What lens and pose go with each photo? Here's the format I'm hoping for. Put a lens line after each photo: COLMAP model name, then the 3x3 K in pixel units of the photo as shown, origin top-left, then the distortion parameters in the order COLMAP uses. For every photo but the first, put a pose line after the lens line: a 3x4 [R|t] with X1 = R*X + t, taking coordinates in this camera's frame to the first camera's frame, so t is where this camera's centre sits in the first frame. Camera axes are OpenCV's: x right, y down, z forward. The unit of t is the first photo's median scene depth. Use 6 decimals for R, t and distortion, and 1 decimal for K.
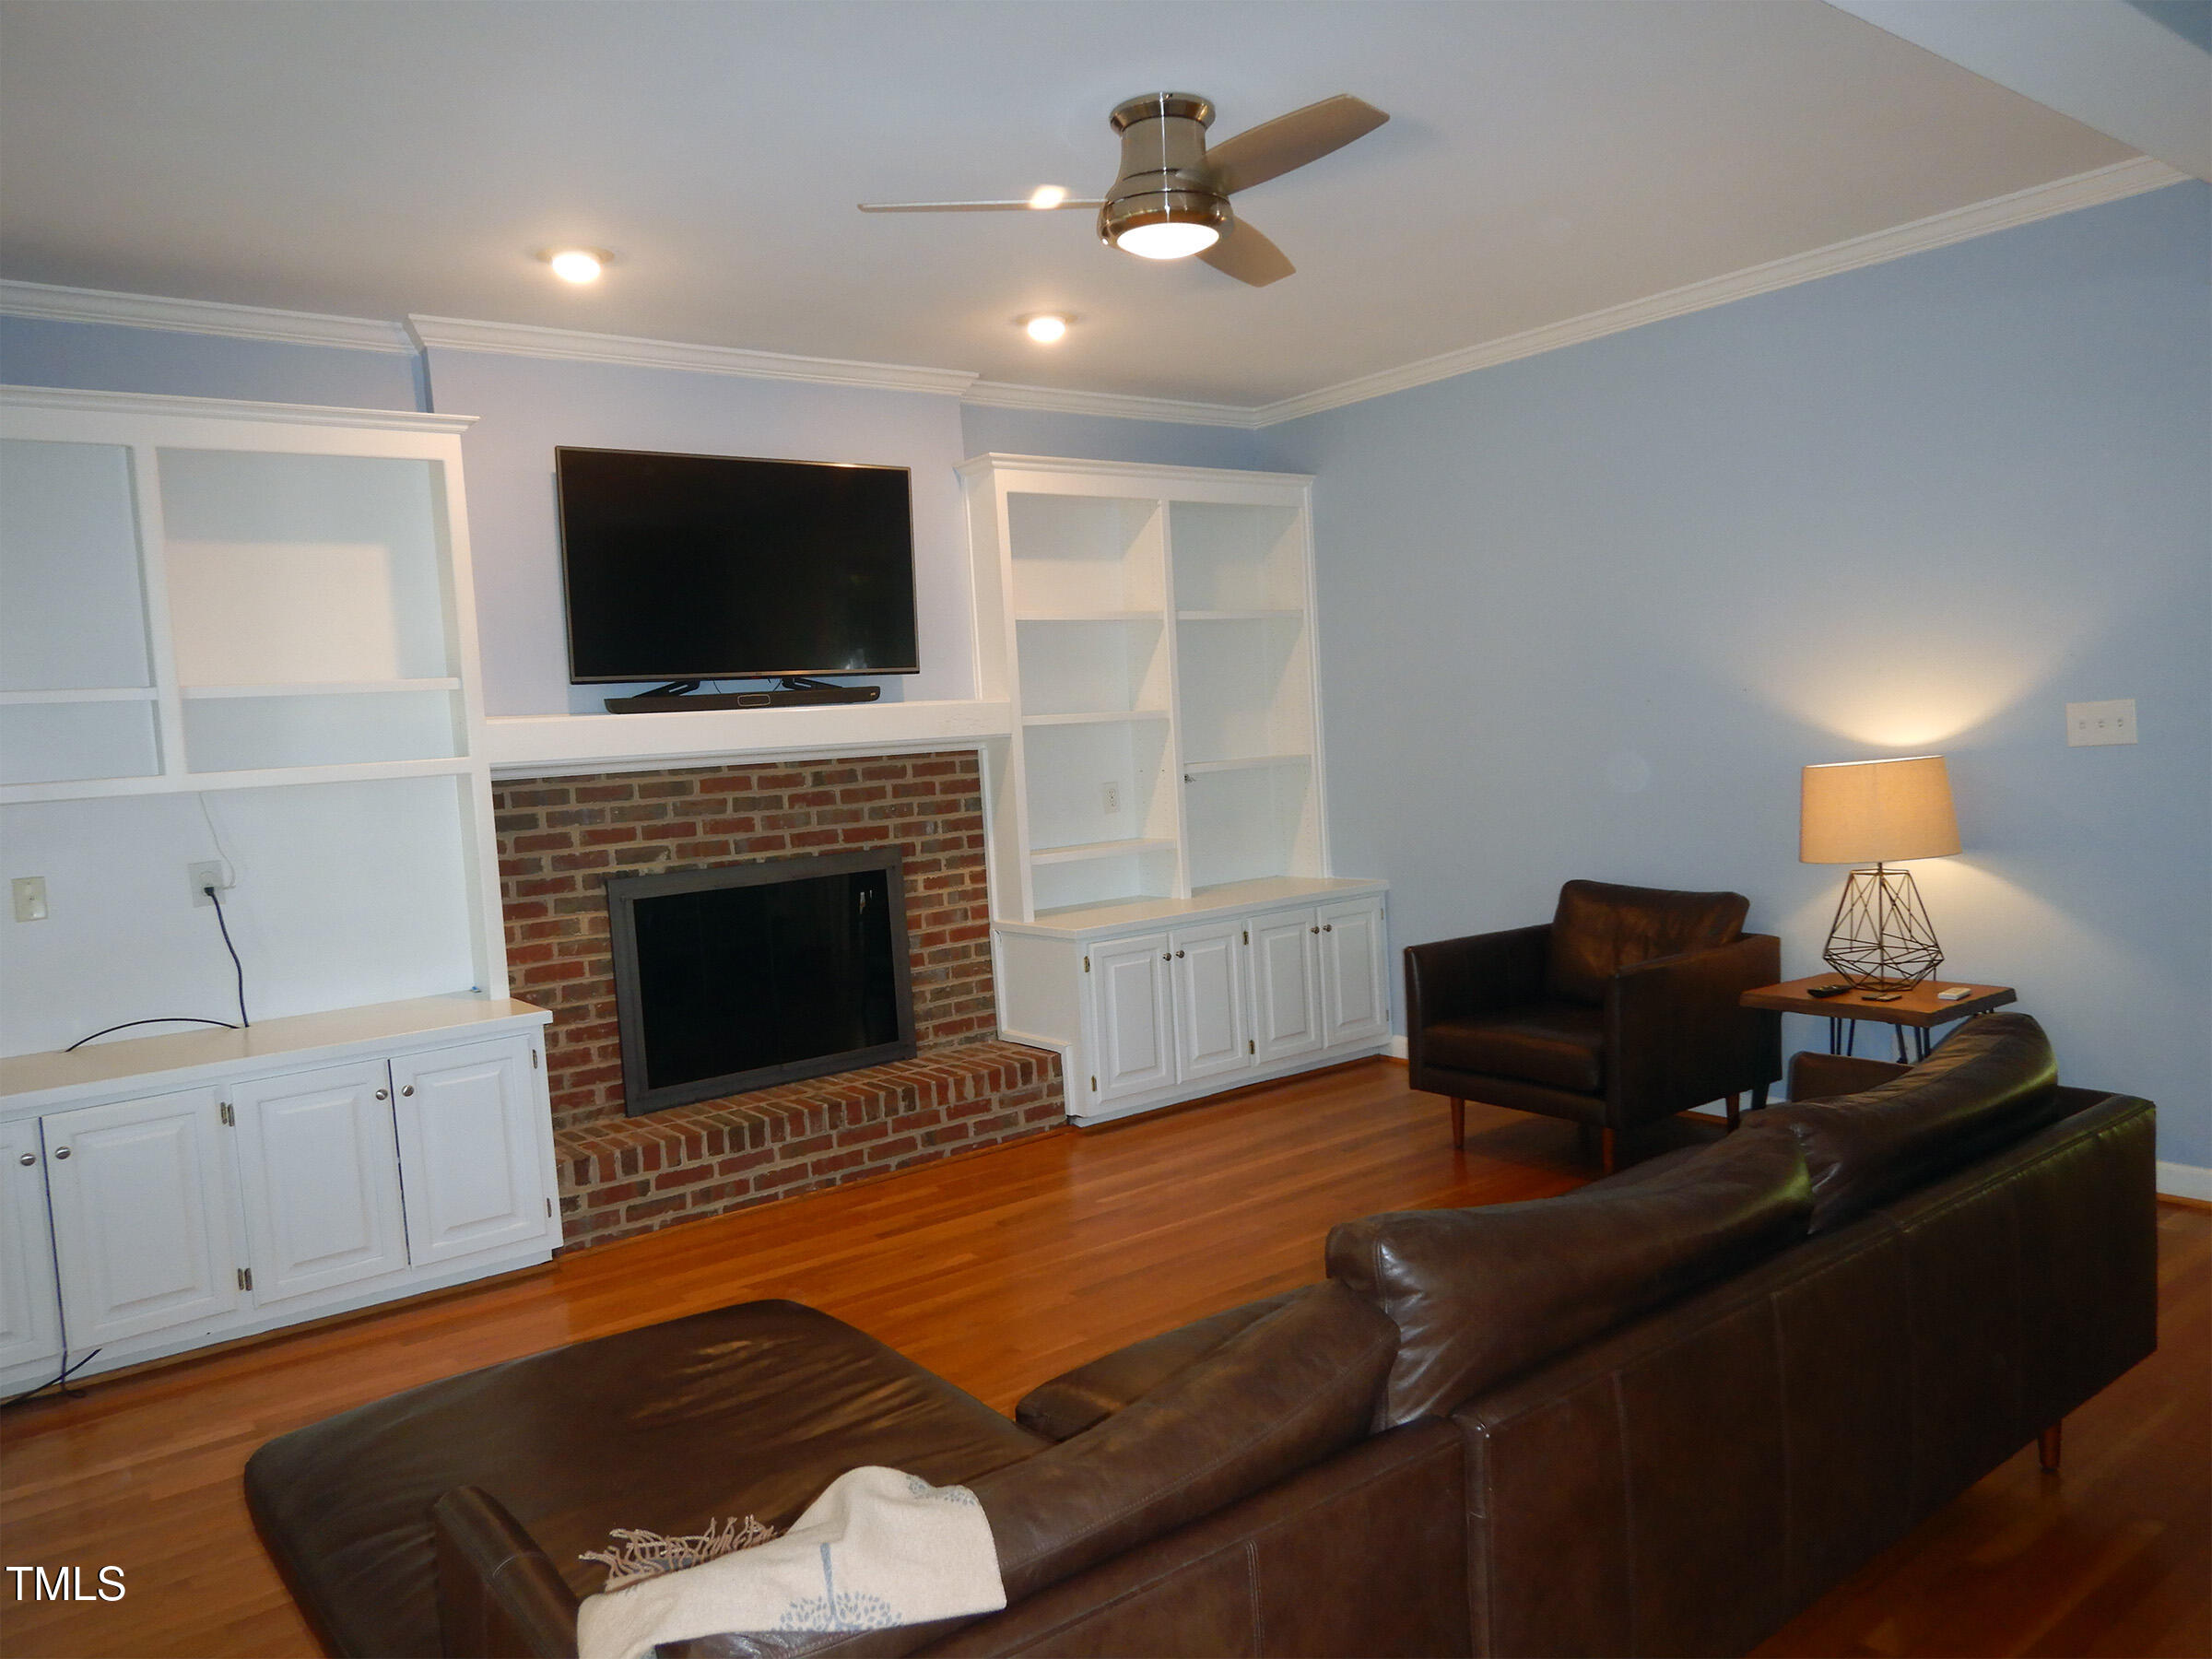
lens RADIAL K [[1616.2, 0, 1106.0], [0, 1616.2, 829.5], [0, 0, 1]] dist [0.001289, -0.001118]
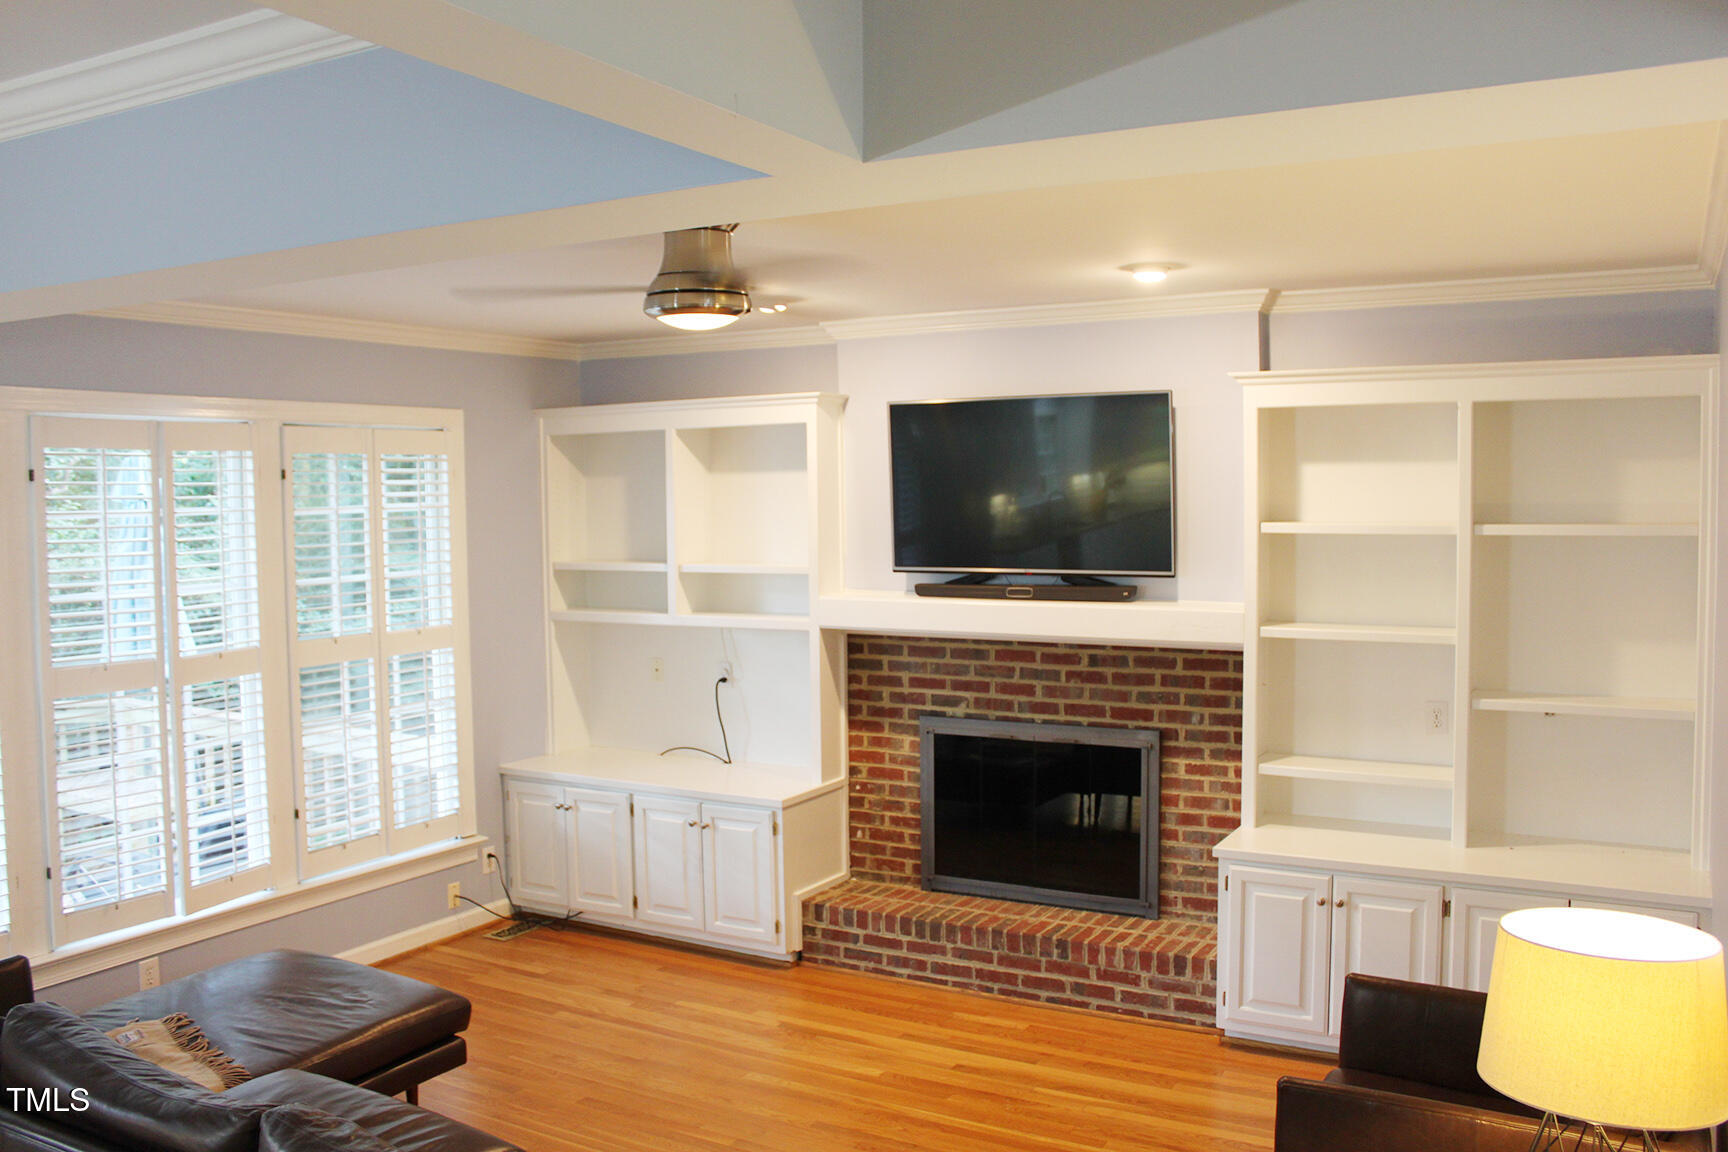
lens RADIAL K [[1418.2, 0, 864.0], [0, 1418.2, 576.0], [0, 0, 1]] dist [-0.187598, 0.167523]
pose [[0.375175, 0.103757, -0.921129, 0.711001], [-0.071001, 0.994013, 0.083048, -0.169769], [0.924231, 0.034244, 0.380295, 0.476119]]
